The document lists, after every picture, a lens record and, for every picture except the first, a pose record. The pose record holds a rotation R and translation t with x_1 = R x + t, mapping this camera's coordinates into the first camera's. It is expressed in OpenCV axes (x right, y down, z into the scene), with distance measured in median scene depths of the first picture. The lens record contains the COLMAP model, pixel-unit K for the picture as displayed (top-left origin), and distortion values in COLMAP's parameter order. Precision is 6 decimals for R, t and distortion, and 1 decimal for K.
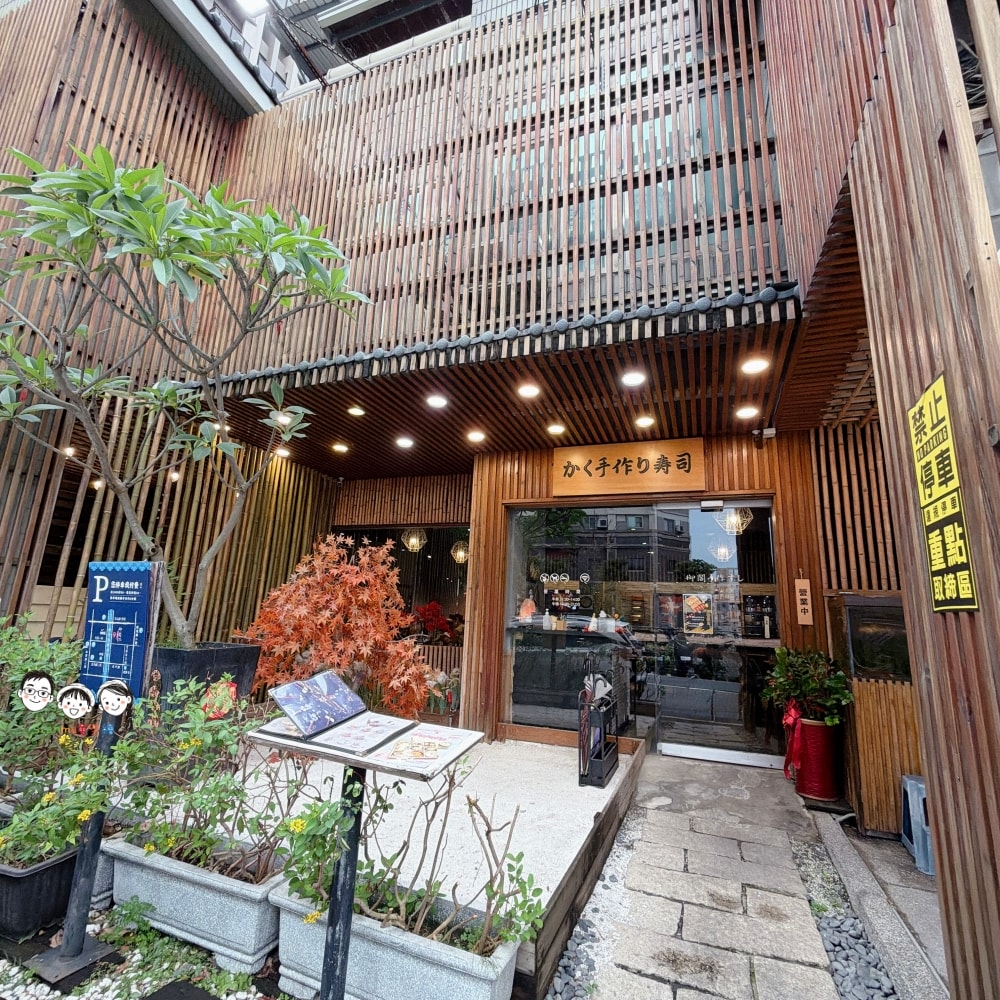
lens RADIAL K [[527.7, 0, 500.0], [0, 527.7, 500.0], [0, 0, 1]] dist [0.000187, 0.000321]
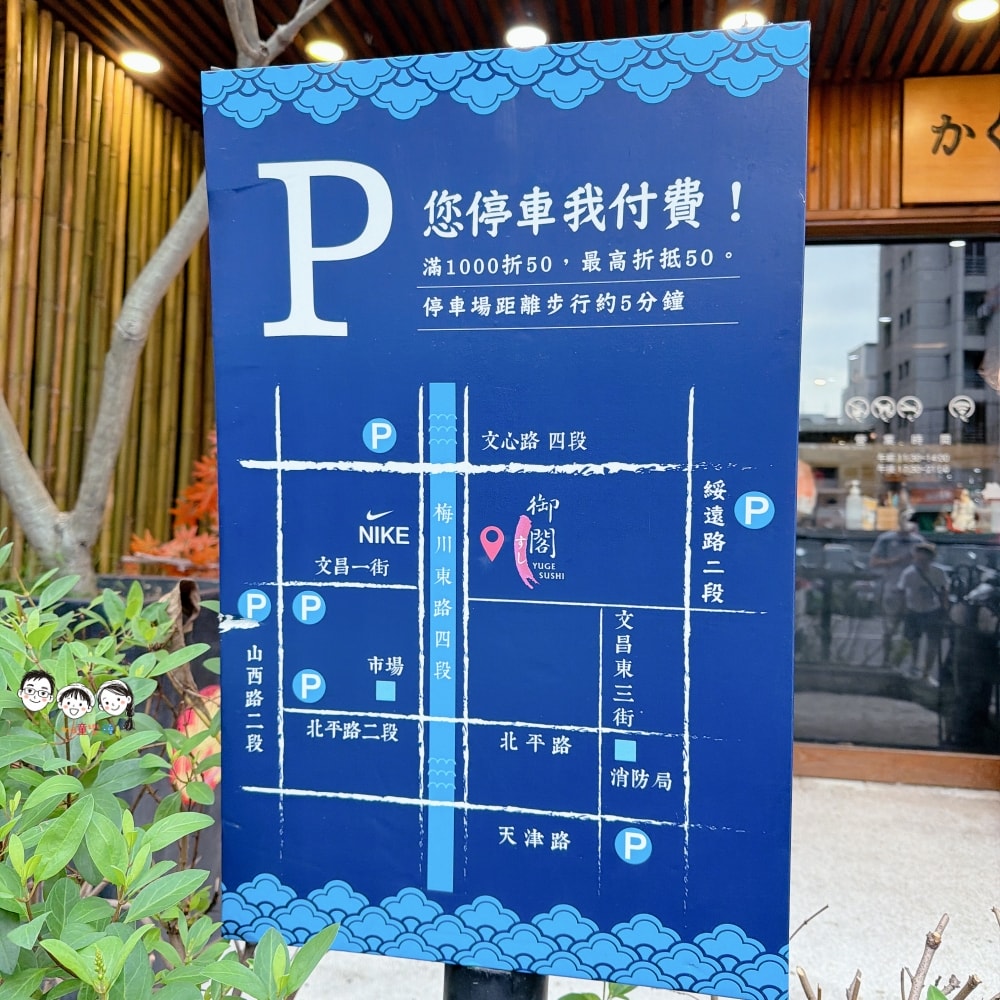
lens RADIAL K [[950.3, 0, 513.7], [0, 950.3, 497.2], [0, 0, 1]] dist [0.080126, -0.111611]
pose [[0.985236, -0.008640, 0.170982, -0.756792], [-0.024875, 0.980903, 0.192899, 0.185017], [-0.169383, -0.194305, 0.966206, 0.720537]]
